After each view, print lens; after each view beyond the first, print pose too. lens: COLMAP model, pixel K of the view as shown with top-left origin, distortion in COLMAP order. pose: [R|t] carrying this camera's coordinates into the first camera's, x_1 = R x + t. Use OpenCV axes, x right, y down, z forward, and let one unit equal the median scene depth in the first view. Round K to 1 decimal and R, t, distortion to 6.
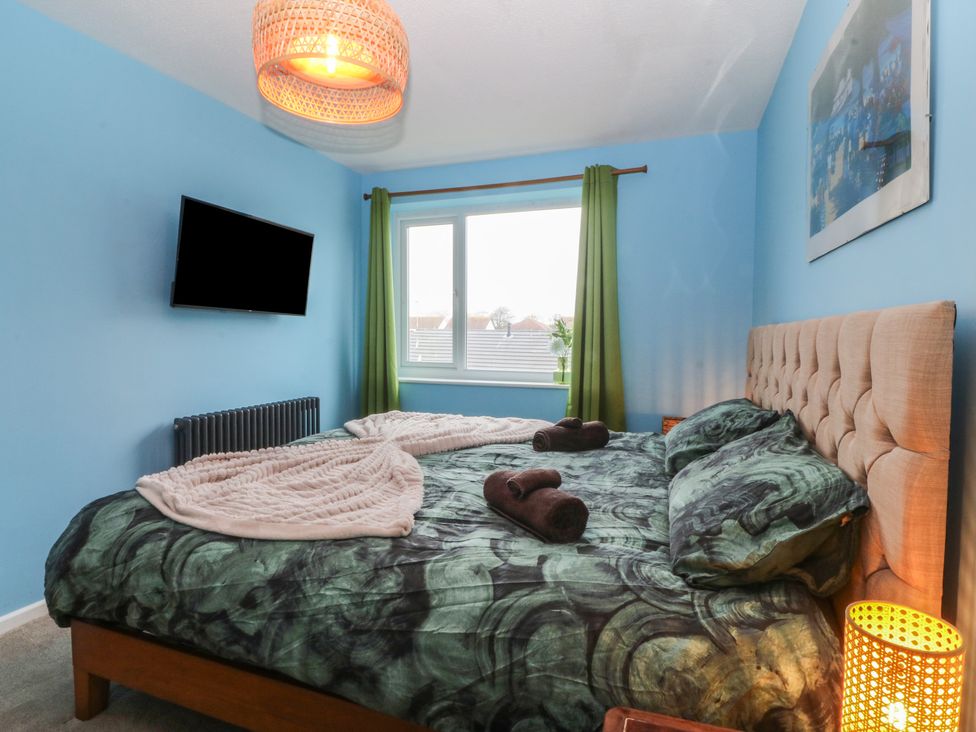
lens RADIAL K [[514.4, 0, 489.2], [0, 514.4, 365.3], [0, 0, 1]] dist [-0.006067, -0.004046]
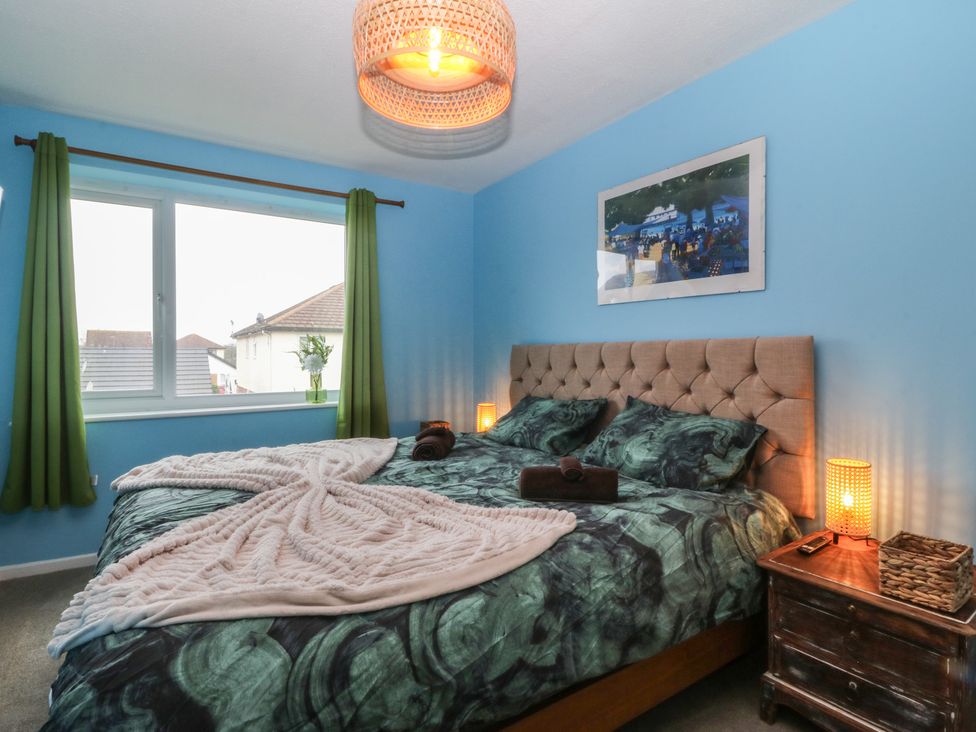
lens RADIAL K [[514.4, 0, 494.4], [0, 514.4, 362.7], [0, 0, 1]] dist [-0.006067, -0.004046]
pose [[0.592481, -0.024719, 0.805205, -1.235281], [0.053991, 0.998500, -0.009075, -0.034225], [-0.803773, 0.048851, 0.592927, 0.468987]]
